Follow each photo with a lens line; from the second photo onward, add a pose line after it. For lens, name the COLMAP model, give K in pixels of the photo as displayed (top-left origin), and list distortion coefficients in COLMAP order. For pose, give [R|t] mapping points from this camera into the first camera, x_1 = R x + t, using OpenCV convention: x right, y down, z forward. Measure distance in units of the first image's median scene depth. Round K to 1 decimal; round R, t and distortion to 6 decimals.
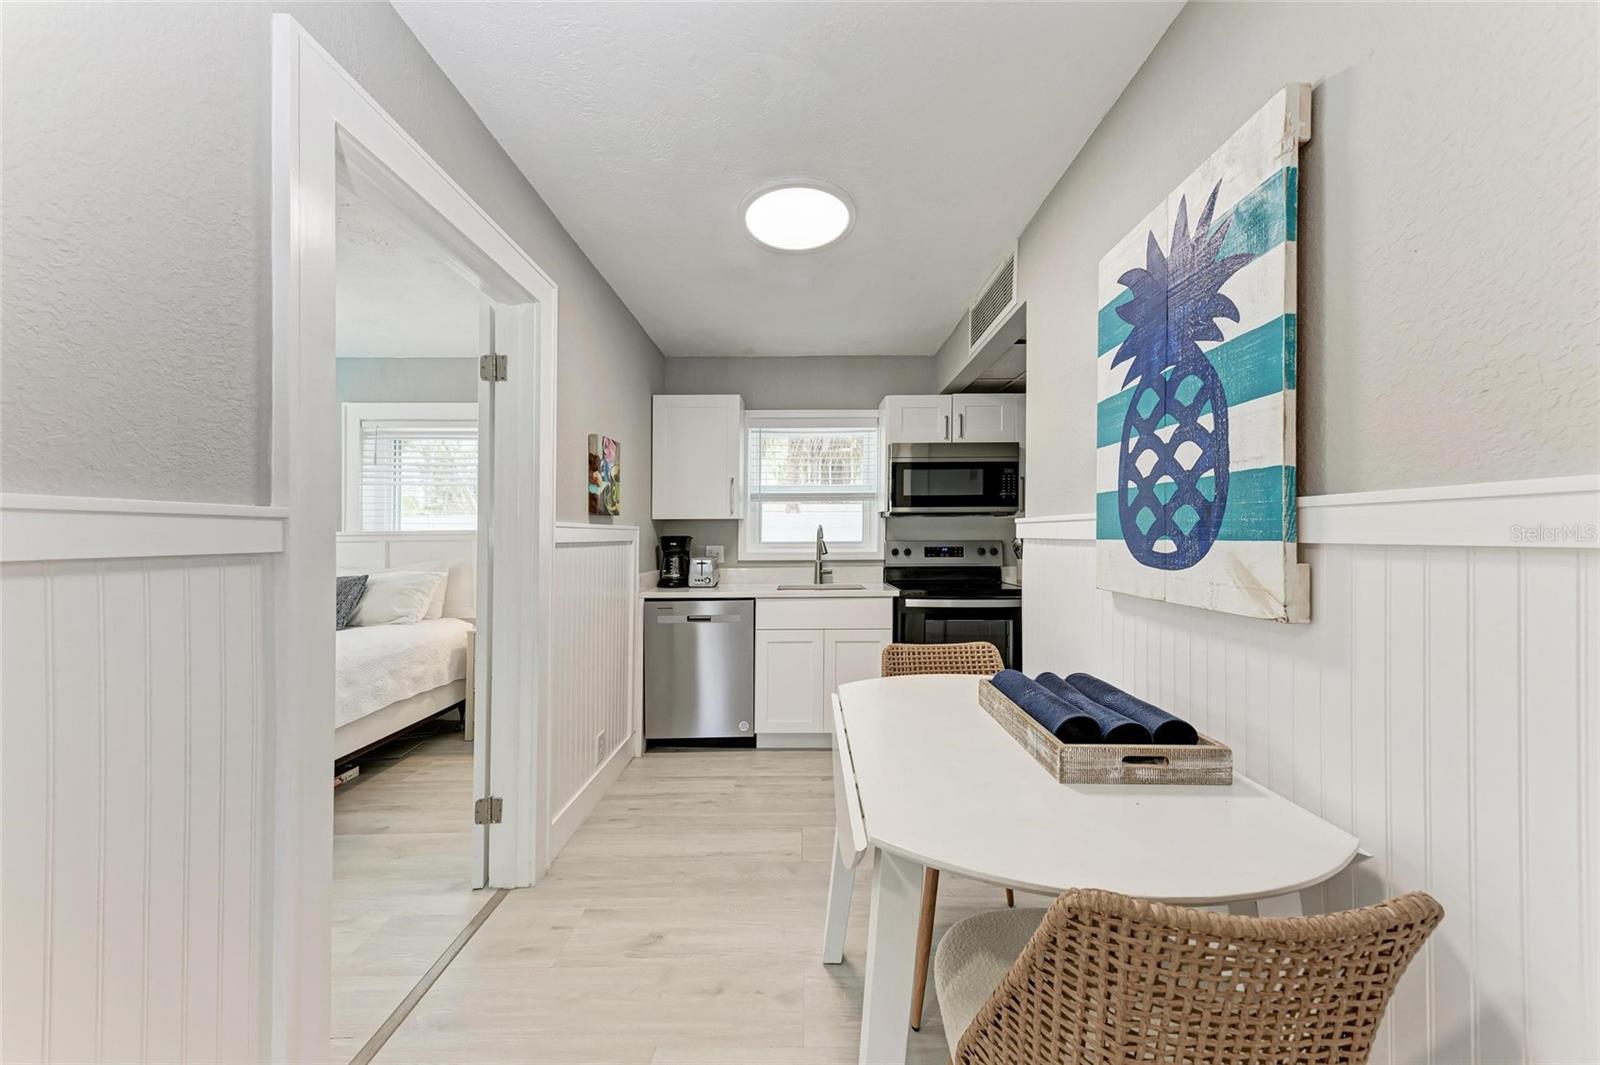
lens RADIAL K [[546.5, 0, 806.1], [0, 546.5, 534.3], [0, 0, 1]] dist [0.014428, -0.001795]
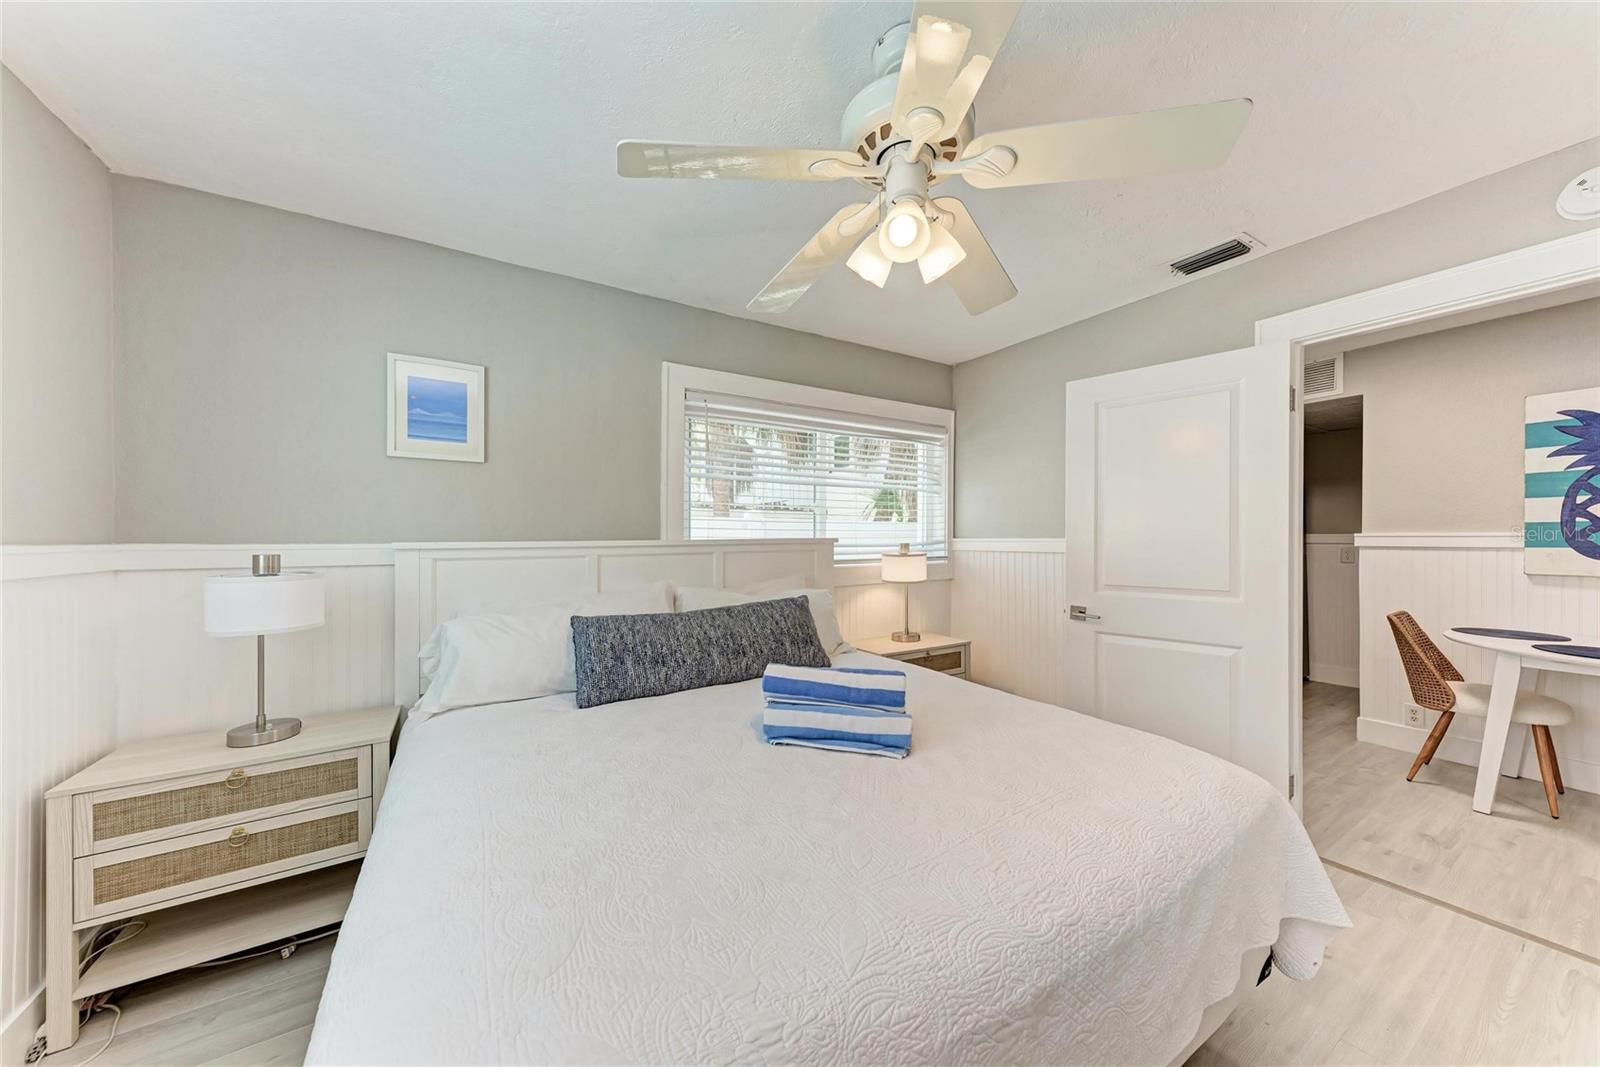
lens RADIAL K [[546.5, 0, 809.2], [0, 546.5, 540.4], [0, 0, 1]] dist [0.014428, -0.001795]
pose [[0.848482, -0.001905, 0.529221, -1.566201], [-0.001275, 0.999983, 0.005644, -0.012917], [-0.529223, -0.005463, 0.848465, 0.426997]]
